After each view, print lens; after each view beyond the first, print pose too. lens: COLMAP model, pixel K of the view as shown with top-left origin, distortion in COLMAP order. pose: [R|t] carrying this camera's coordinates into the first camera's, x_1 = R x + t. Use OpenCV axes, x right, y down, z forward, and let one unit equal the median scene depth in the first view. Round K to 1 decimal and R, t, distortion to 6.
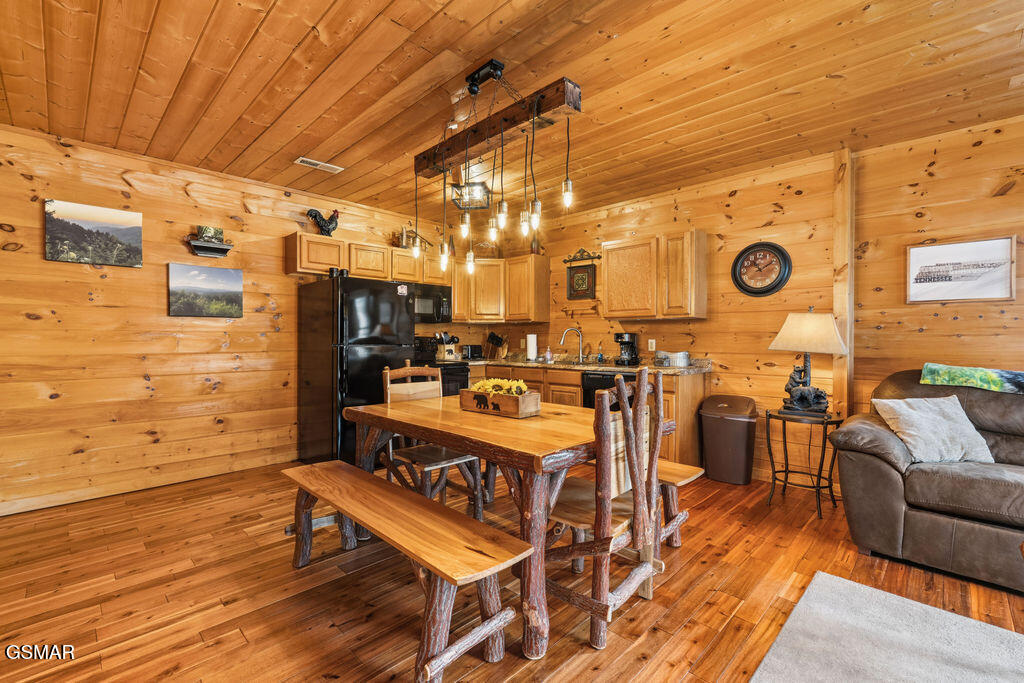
lens RADIAL K [[447.8, 0, 510.5], [0, 447.8, 342.4], [0, 0, 1]] dist [-0.004111, -0.000650]
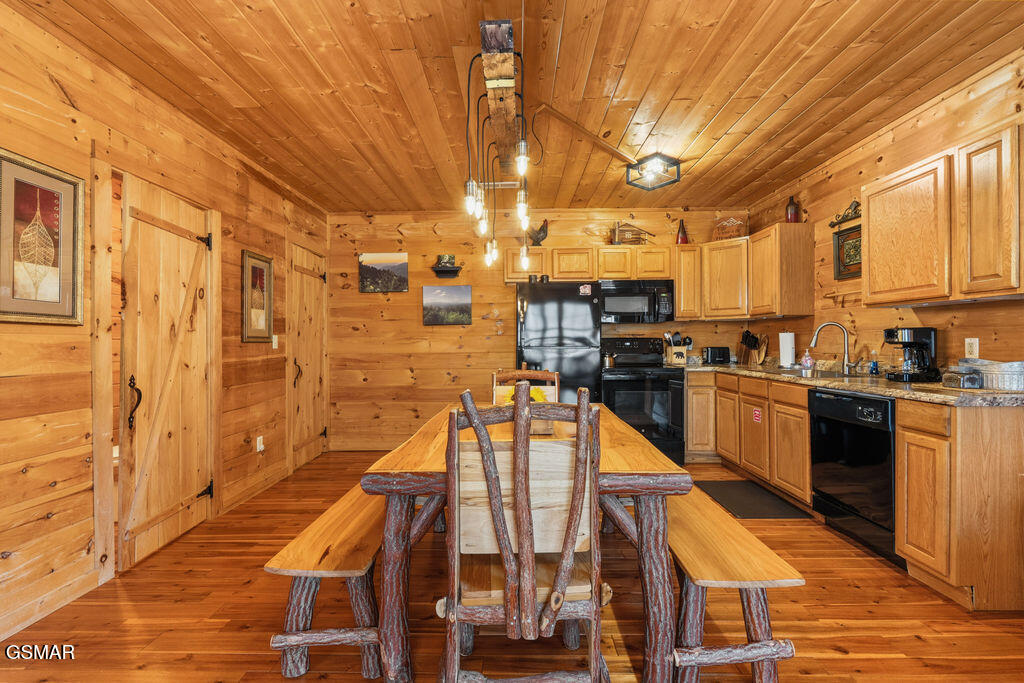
lens RADIAL K [[449.5, 0, 510.3], [0, 449.5, 341.4], [0, 0, 1]] dist [-0.004500, 0.000258]
pose [[0.689382, -0.006252, -0.724371, 0.388243], [0.003597, 0.999980, -0.005207, -0.002185], [0.724389, 0.000985, 0.689391, 0.243821]]
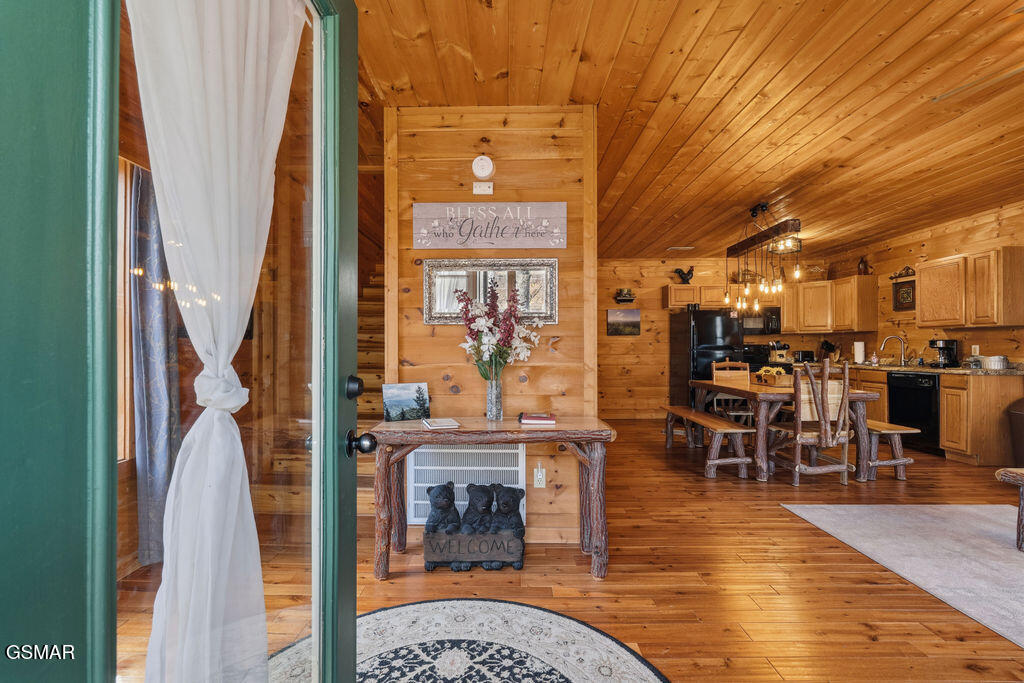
lens RADIAL K [[453.5, 0, 510.0], [0, 453.5, 346.0], [0, 0, 1]] dist [-0.002132, 0.000506]
pose [[0.700778, -0.006811, -0.713347, 0.370289], [-0.000657, 0.999948, -0.010193, 0.008879], [0.713379, 0.007612, 0.700737, -0.719515]]
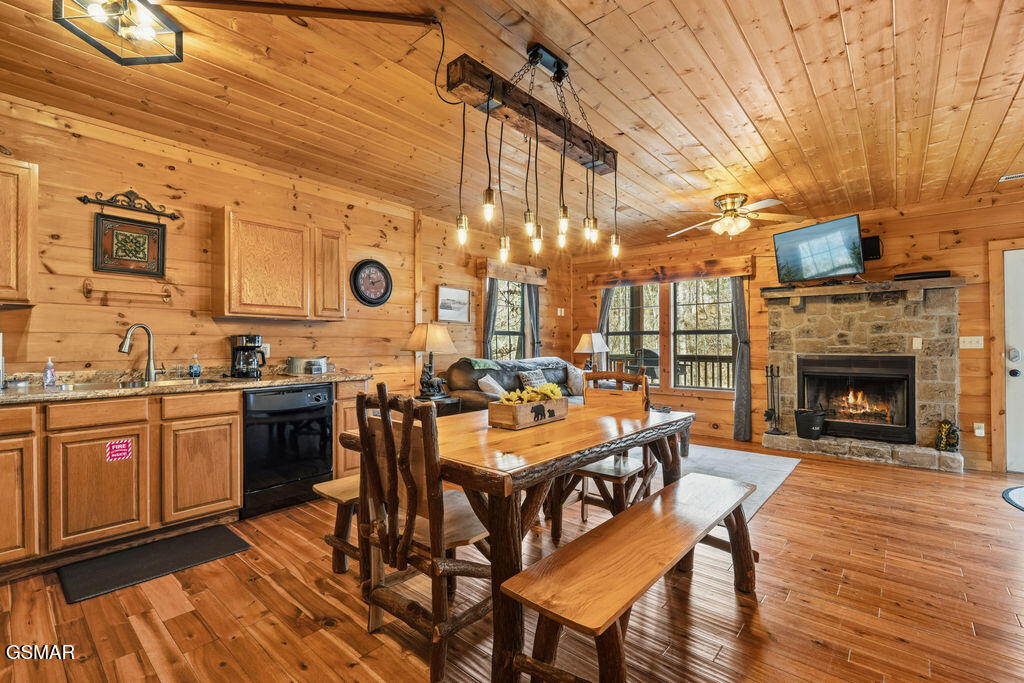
lens RADIAL K [[450.5, 0, 512.3], [0, 450.5, 343.3], [0, 0, 1]] dist [-0.003268, -0.000620]
pose [[-0.065082, 0.001571, 0.997879, -0.633406], [0.006401, 0.999979, -0.001157, -0.004414], [-0.997859, 0.006312, -0.065091, 0.727888]]
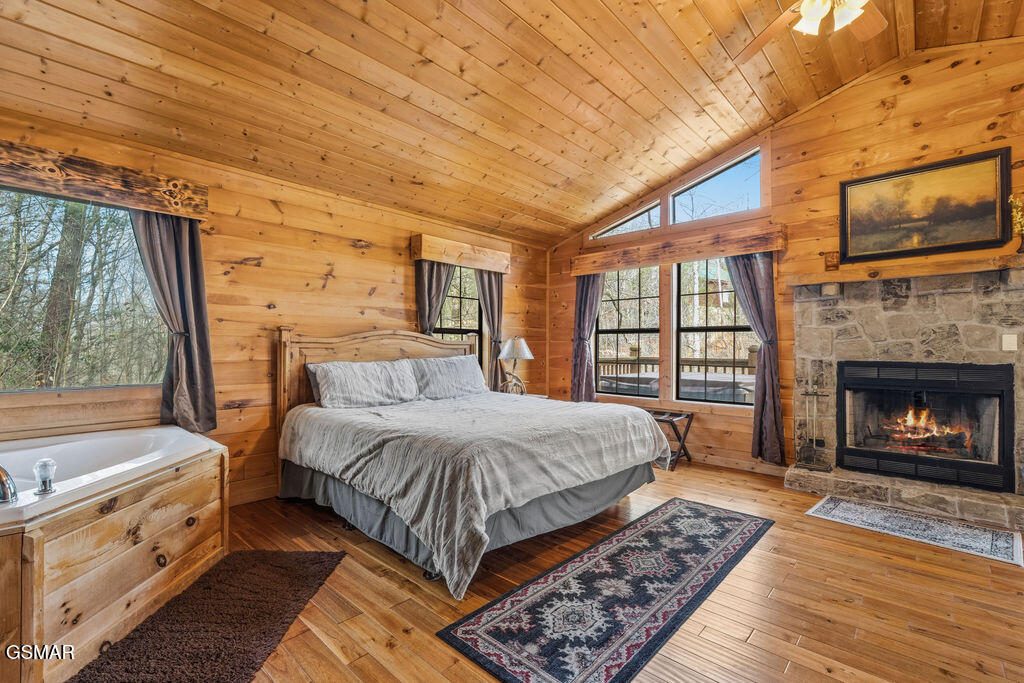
lens RADIAL K [[453.5, 0, 510.0], [0, 453.5, 346.0], [0, 0, 1]] dist [-0.002132, 0.000506]
pose [[-0.032585, 0.002832, 0.999465, -0.295721], [0.005108, 0.999983, -0.002667, 0.000933], [-0.999456, 0.005018, -0.032599, 0.516550]]
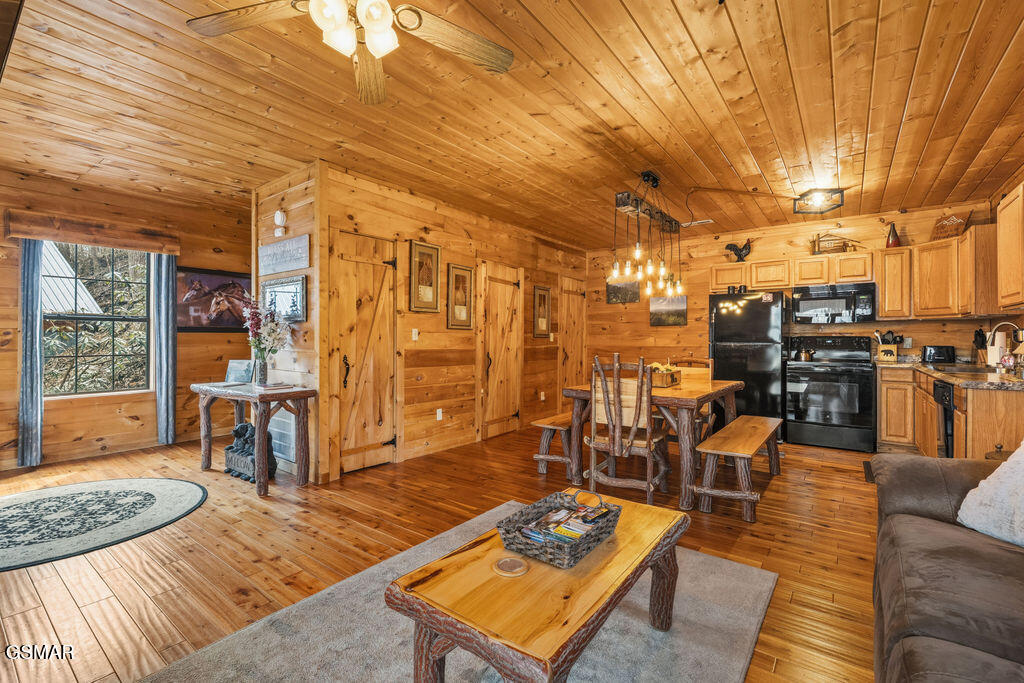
lens RADIAL K [[452.6, 0, 509.0], [0, 452.6, 335.2], [0, 0, 1]] dist [-0.003219, 0.000310]
pose [[0.131110, -0.009093, -0.991326, 0.975729], [-0.008964, 0.999906, -0.010357, 0.003067], [0.991327, 0.010244, 0.131016, 0.171695]]
